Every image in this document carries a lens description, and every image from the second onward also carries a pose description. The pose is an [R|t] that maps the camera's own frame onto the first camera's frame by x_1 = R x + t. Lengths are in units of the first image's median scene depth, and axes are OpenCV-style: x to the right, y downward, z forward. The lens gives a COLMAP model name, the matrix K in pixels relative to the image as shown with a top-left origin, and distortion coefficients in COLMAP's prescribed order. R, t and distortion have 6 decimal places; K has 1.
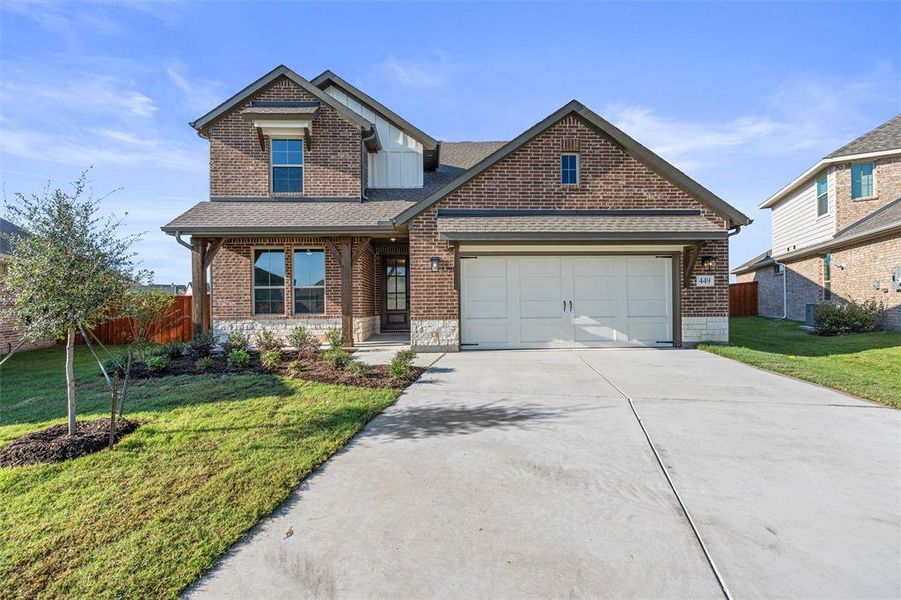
lens RADIAL K [[368.1, 0, 450.4], [0, 368.1, 302.0], [0, 0, 1]] dist [-0.001138, 0.000185]
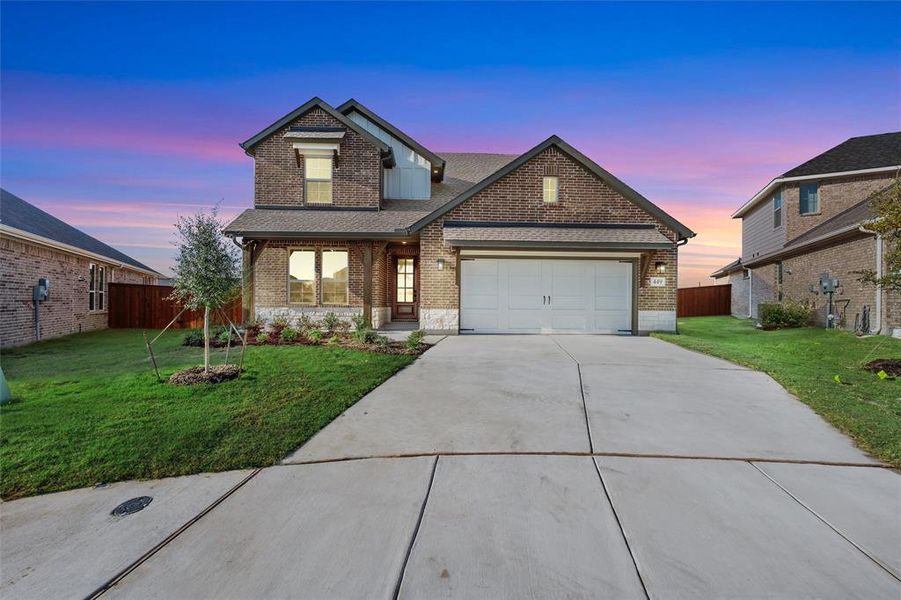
lens RADIAL K [[368.1, 0, 449.3], [0, 368.1, 301.9], [0, 0, 1]] dist [-0.001138, 0.000185]
pose [[0.999833, 0.018258, -0.000483, -0.008218], [-0.018255, 0.999823, 0.004623, 0.016701], [0.000567, -0.004613, 0.999989, -0.228774]]
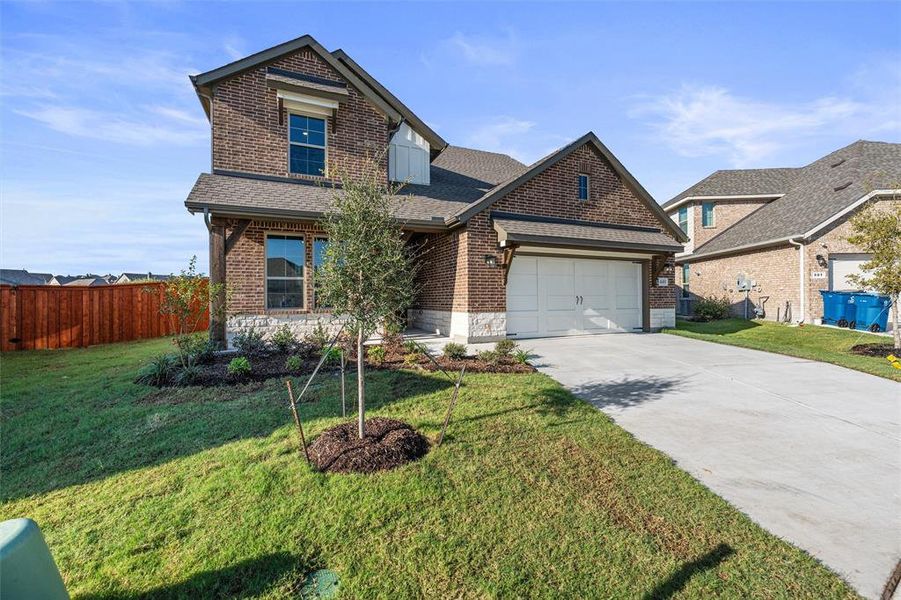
lens RADIAL K [[368.1, 0, 449.3], [0, 368.1, 294.5], [0, 0, 1]] dist [-0.001138, 0.000185]
pose [[0.932437, 0.009200, 0.361215, -0.491875], [-0.006333, 0.999938, -0.009119, 0.005515], [-0.361277, 0.006215, 0.932438, 0.028963]]
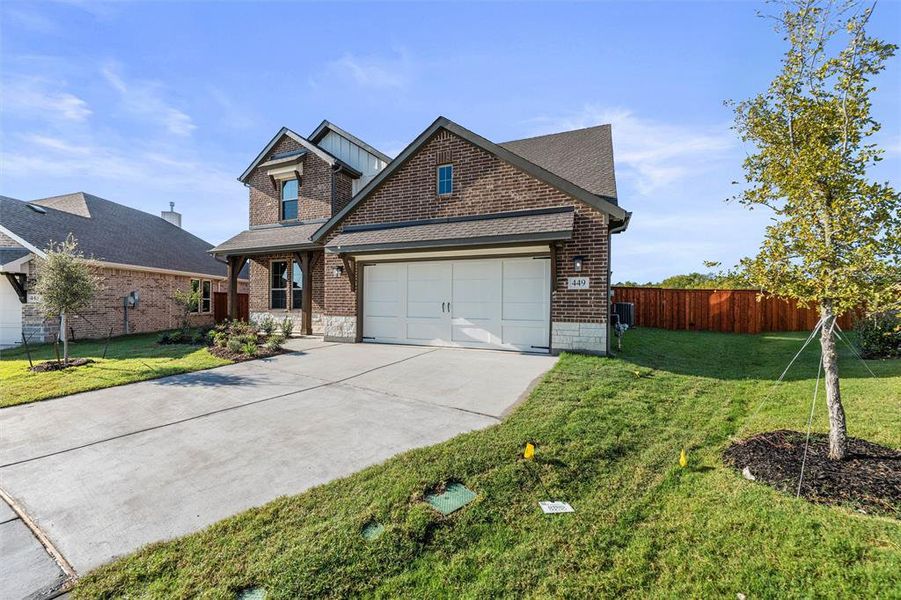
lens RADIAL K [[368.1, 0, 451.1], [0, 368.1, 297.2], [0, 0, 1]] dist [-0.001138, 0.000185]
pose [[0.901977, 0.009642, -0.431676, 0.759235], [-0.011561, 0.999932, -0.001822, -0.016319], [0.431629, 0.006634, 0.902027, 0.038844]]
